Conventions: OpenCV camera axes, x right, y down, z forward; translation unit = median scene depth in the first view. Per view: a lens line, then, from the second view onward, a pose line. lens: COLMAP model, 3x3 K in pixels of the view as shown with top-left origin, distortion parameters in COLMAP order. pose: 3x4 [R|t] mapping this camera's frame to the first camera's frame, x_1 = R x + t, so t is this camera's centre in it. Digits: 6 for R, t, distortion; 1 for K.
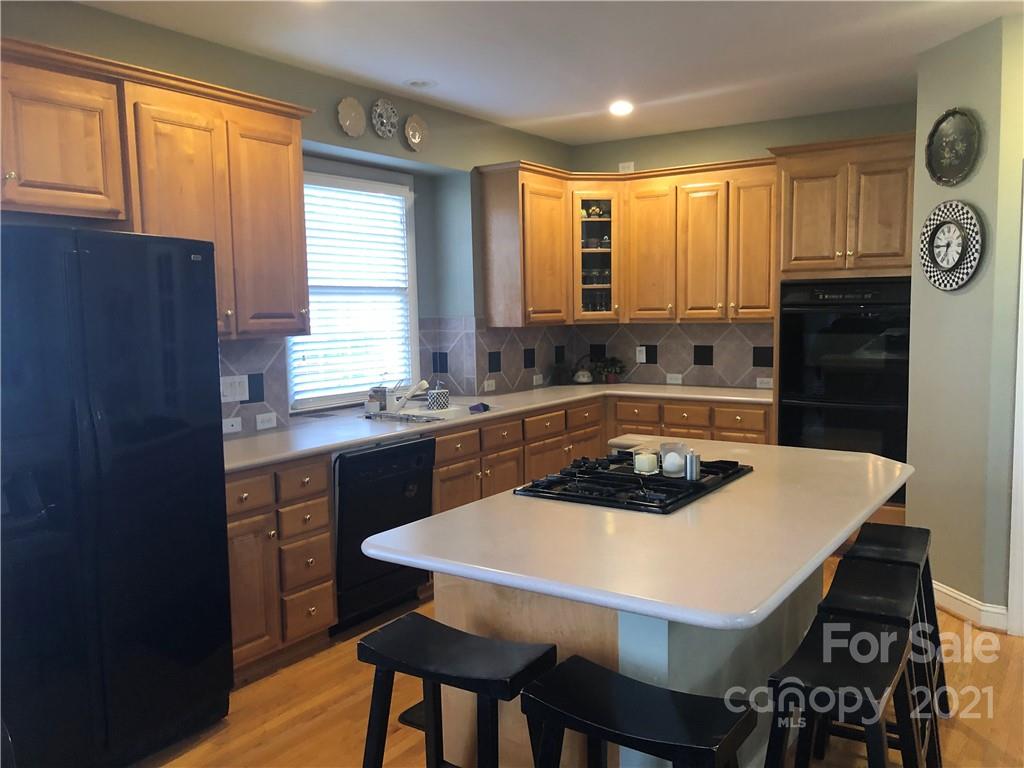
lens RADIAL K [[836.1, 0, 519.0], [0, 836.1, 387.9], [0, 0, 1]] dist [0.016789, -0.002536]
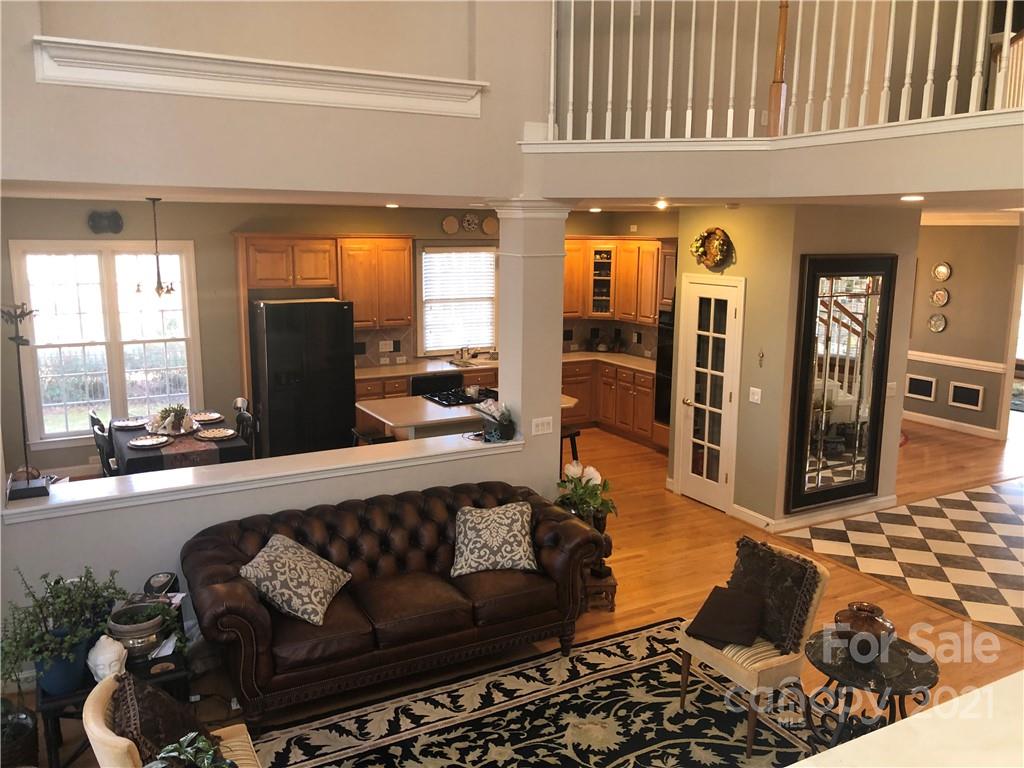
lens RADIAL K [[836.1, 0, 508.8], [0, 836.1, 382.6], [0, 0, 1]] dist [0.016789, -0.002536]
pose [[0.892153, 0.107328, -0.438798, 0.742464], [-0.066951, 0.992053, 0.106528, -0.124223], [0.446745, -0.065661, 0.892249, -0.717640]]
